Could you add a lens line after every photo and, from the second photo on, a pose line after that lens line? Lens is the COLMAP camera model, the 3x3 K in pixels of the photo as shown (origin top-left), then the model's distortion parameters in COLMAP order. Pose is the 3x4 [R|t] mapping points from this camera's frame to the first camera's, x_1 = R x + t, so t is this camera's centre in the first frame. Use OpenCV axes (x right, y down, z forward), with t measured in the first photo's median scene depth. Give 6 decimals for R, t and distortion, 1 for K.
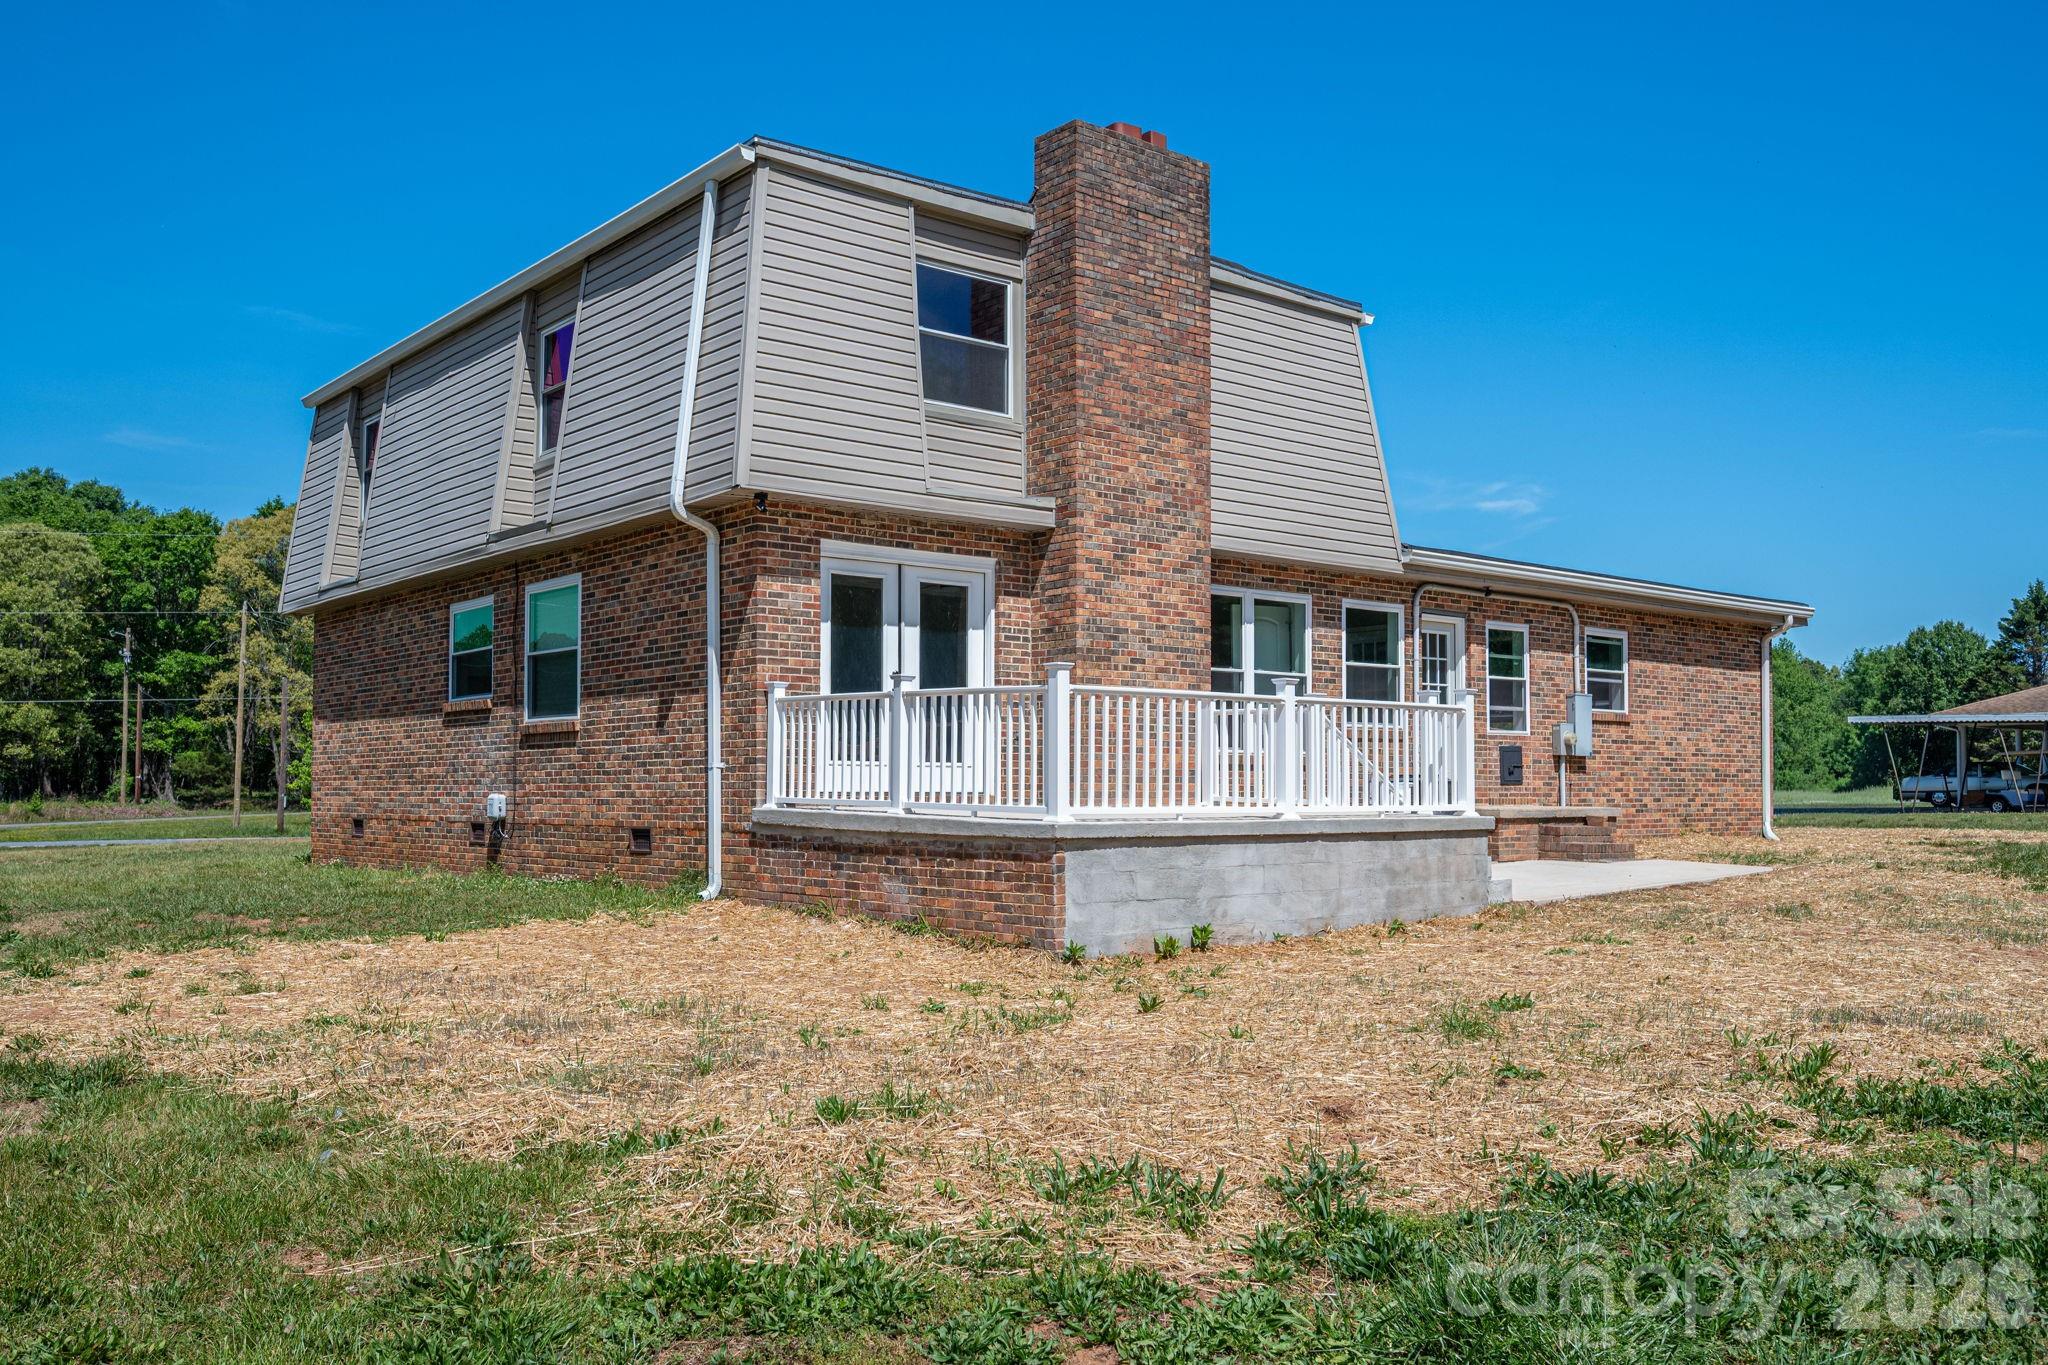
lens RADIAL K [[1715.2, 0, 972.4], [0, 1715.2, 719.4], [0, 0, 1]] dist [0.006268, 0.006628]
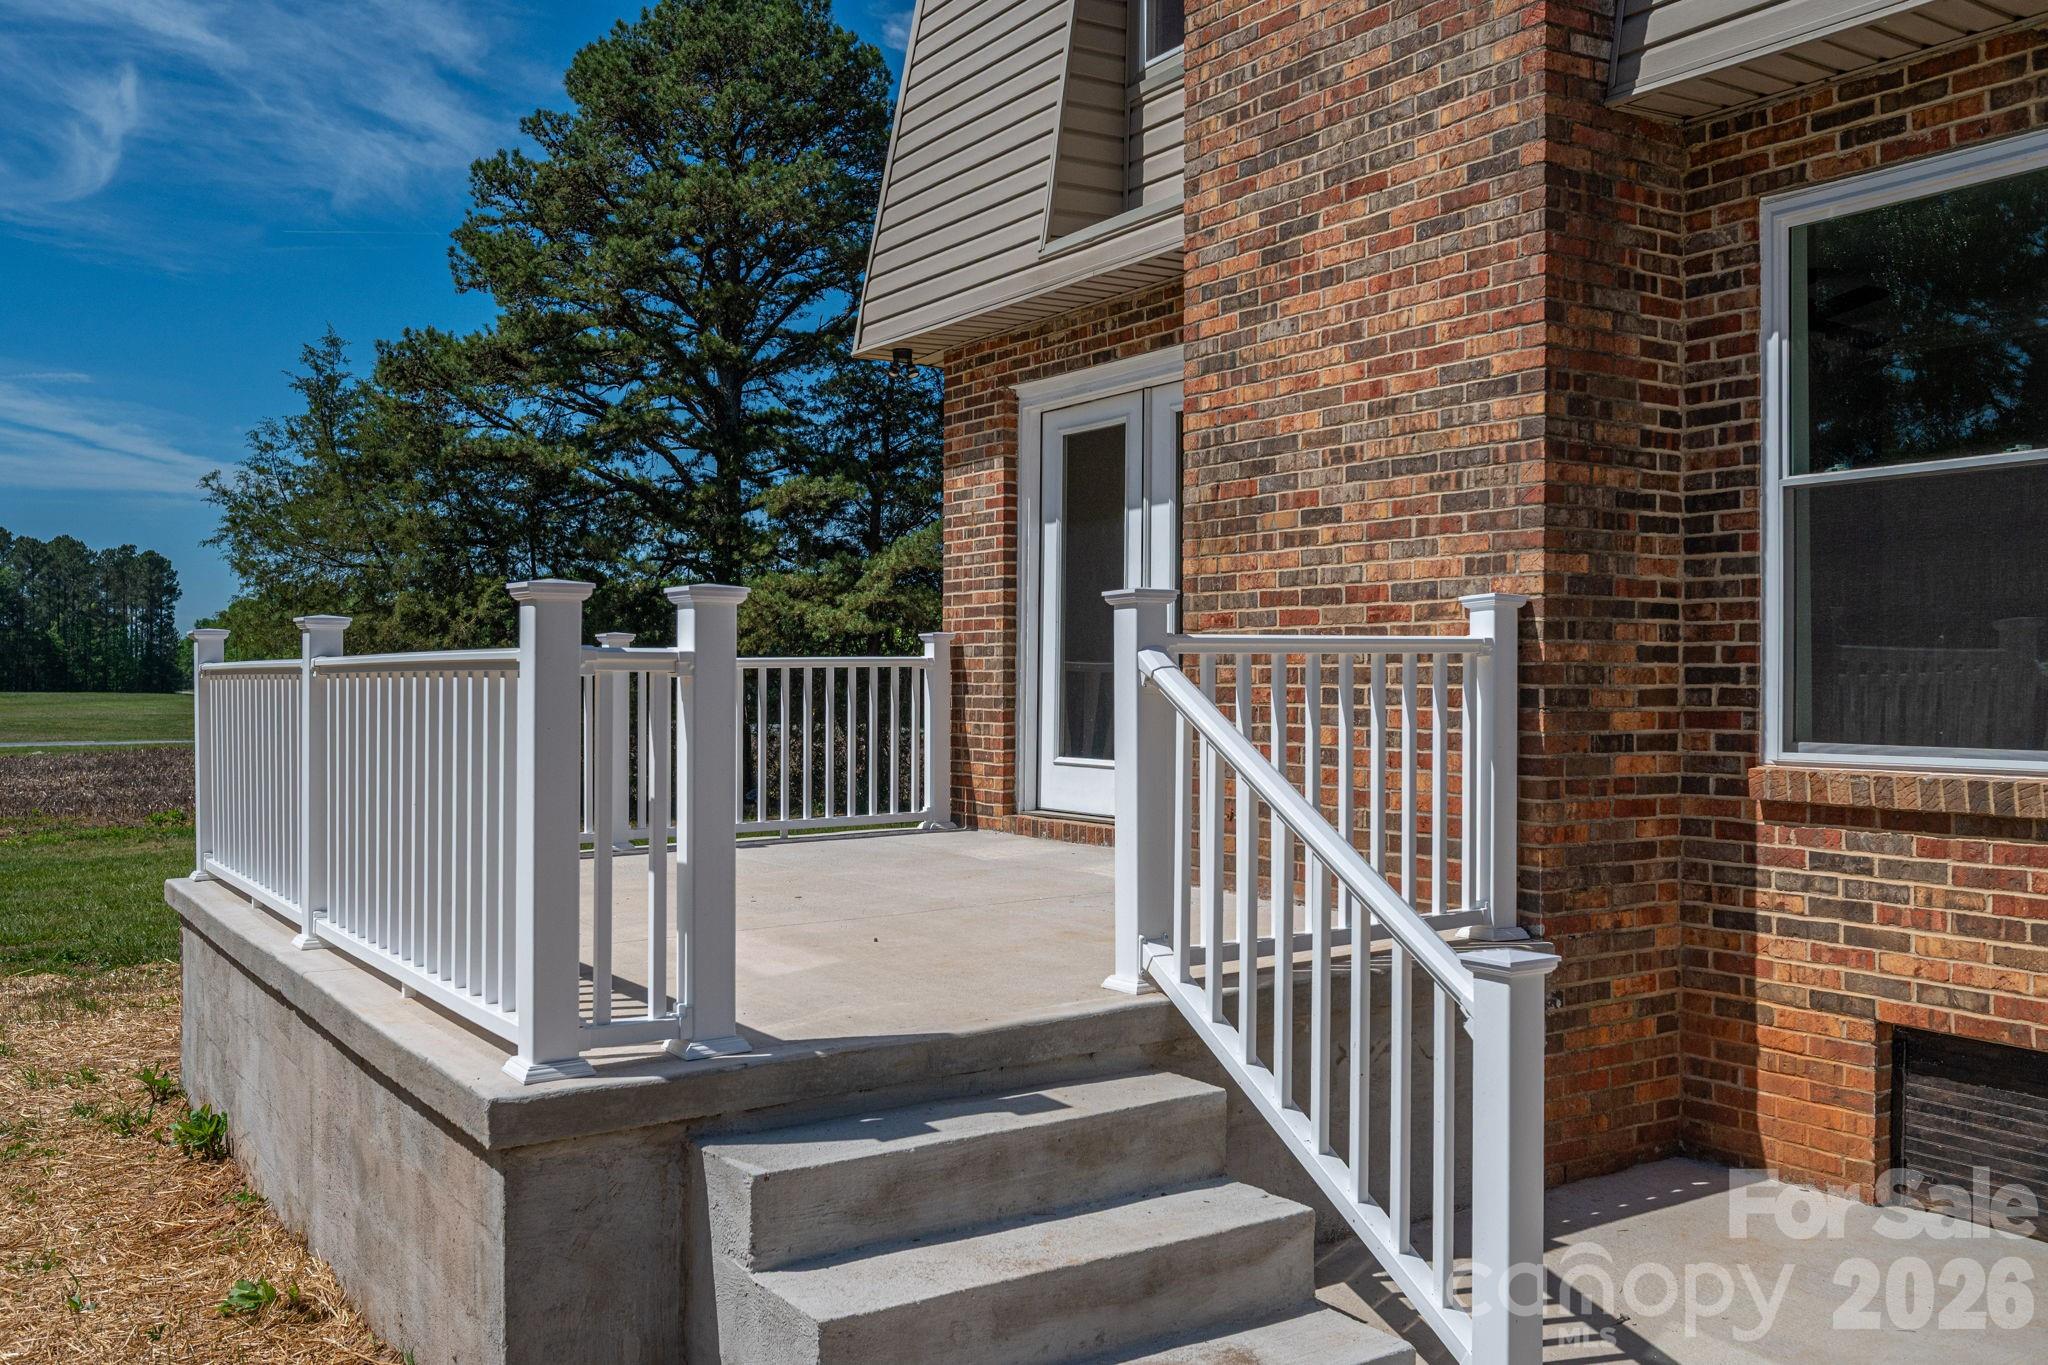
lens RADIAL K [[1781.2, 0, 1011.4], [0, 1781.2, 684.4], [0, 0, 1]] dist [-0.004613, 0.013110]
pose [[-0.101690, -0.000767, -0.994816, 0.474714], [0.039170, 0.999221, -0.004774, 0.001529], [0.994045, -0.039452, -0.101581, 0.945545]]
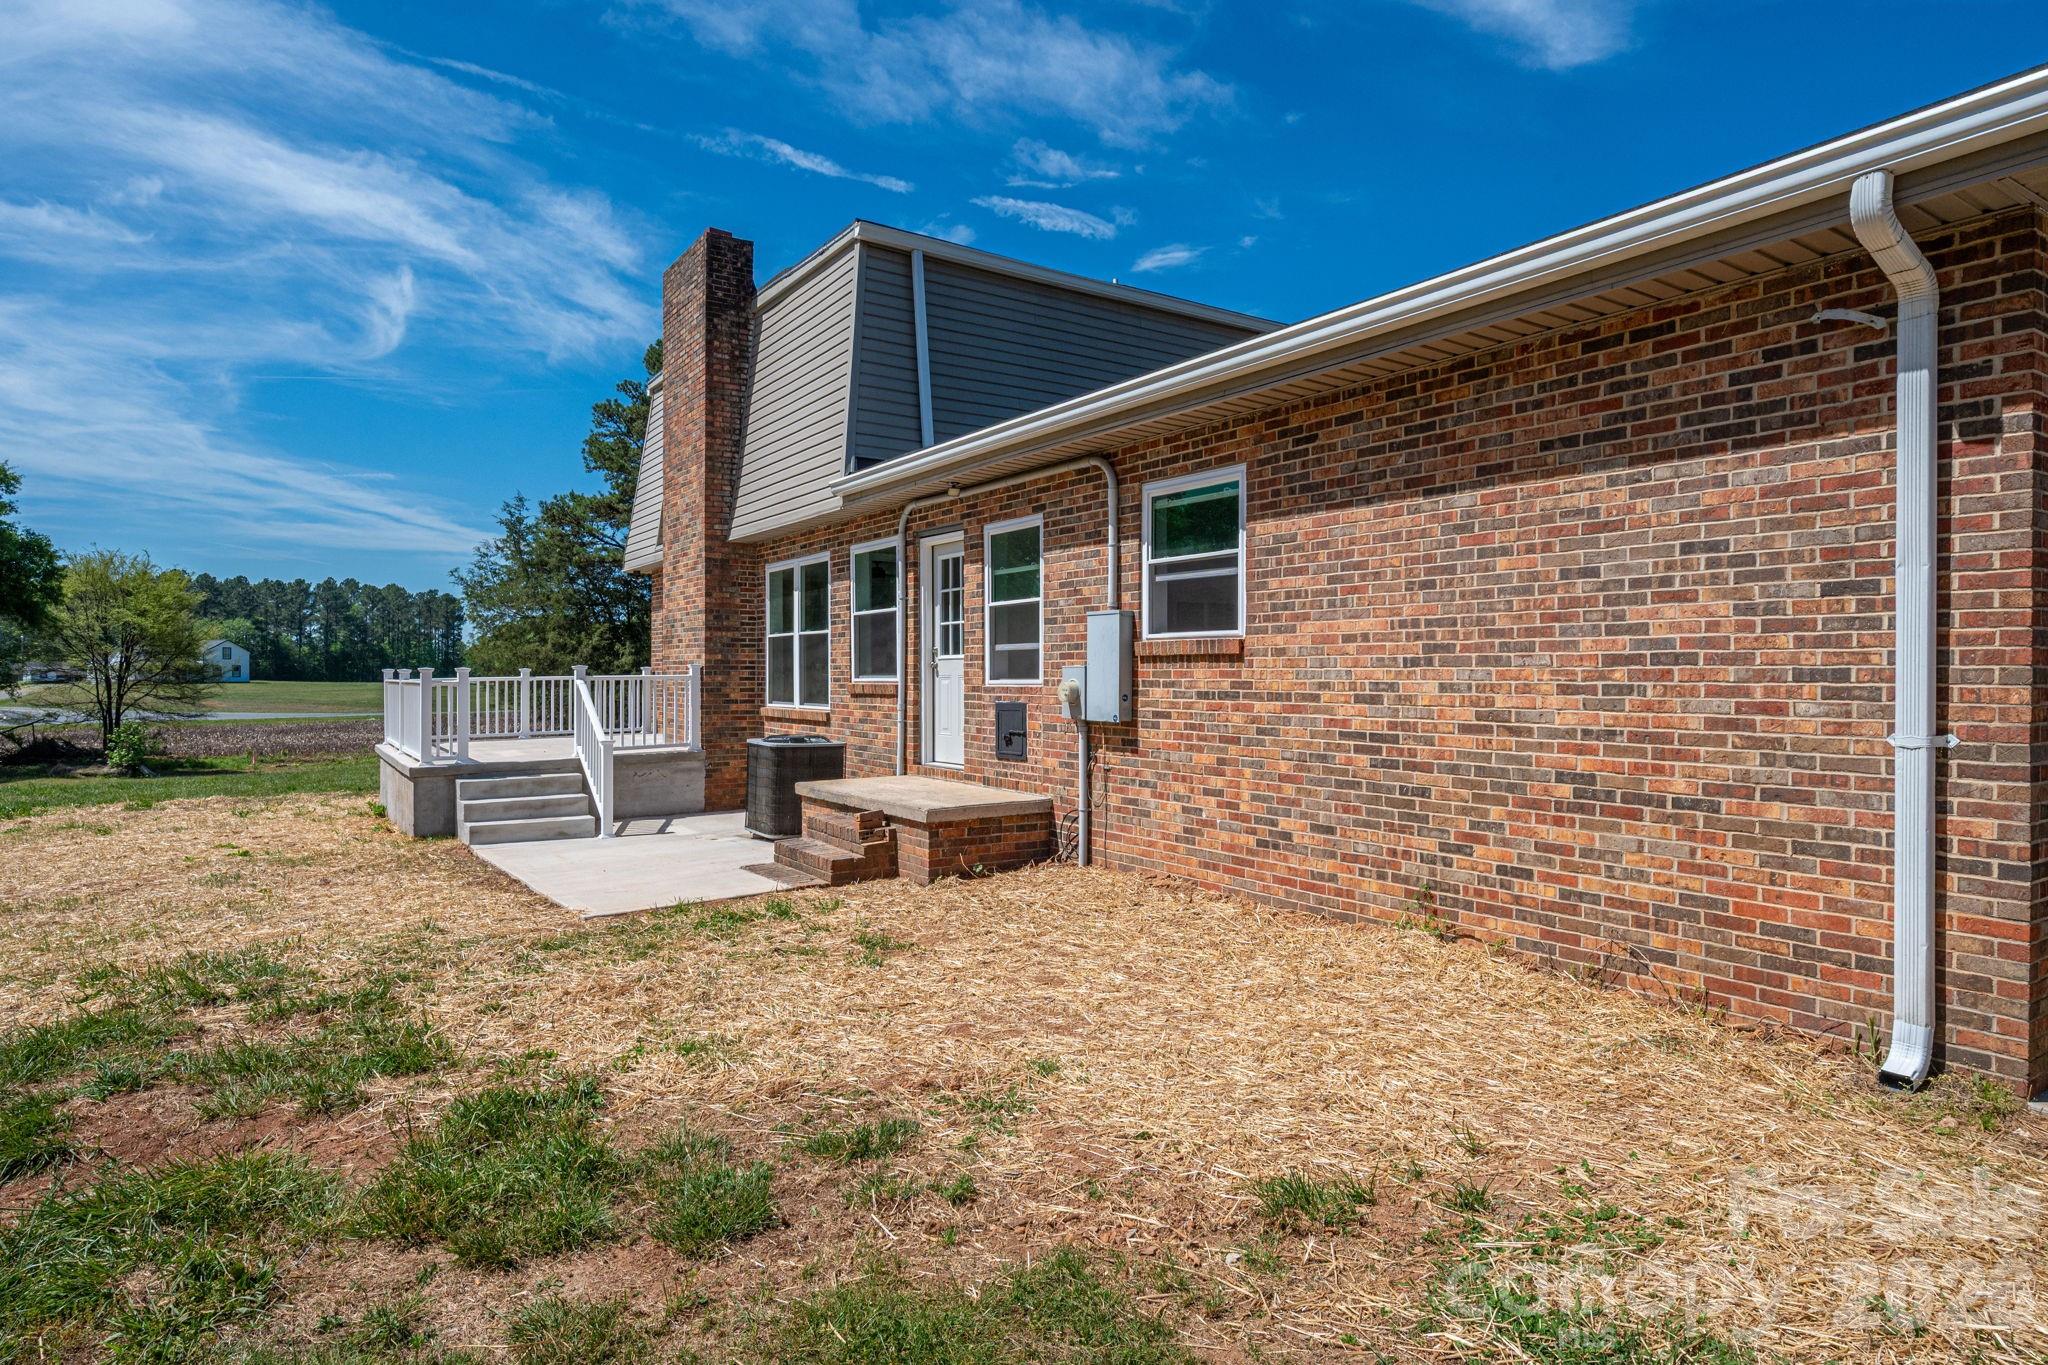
lens RADIAL K [[1130.1, 0, 1013.5], [0, 1130.1, 678.5], [0, 0, 1]] dist [-0.001504, -0.001504]
pose [[-0.088873, 0.000840, -0.996043, 0.952304], [0.040058, 0.999194, -0.002732, 0.009033], [0.995237, -0.040143, -0.088835, 1.310594]]
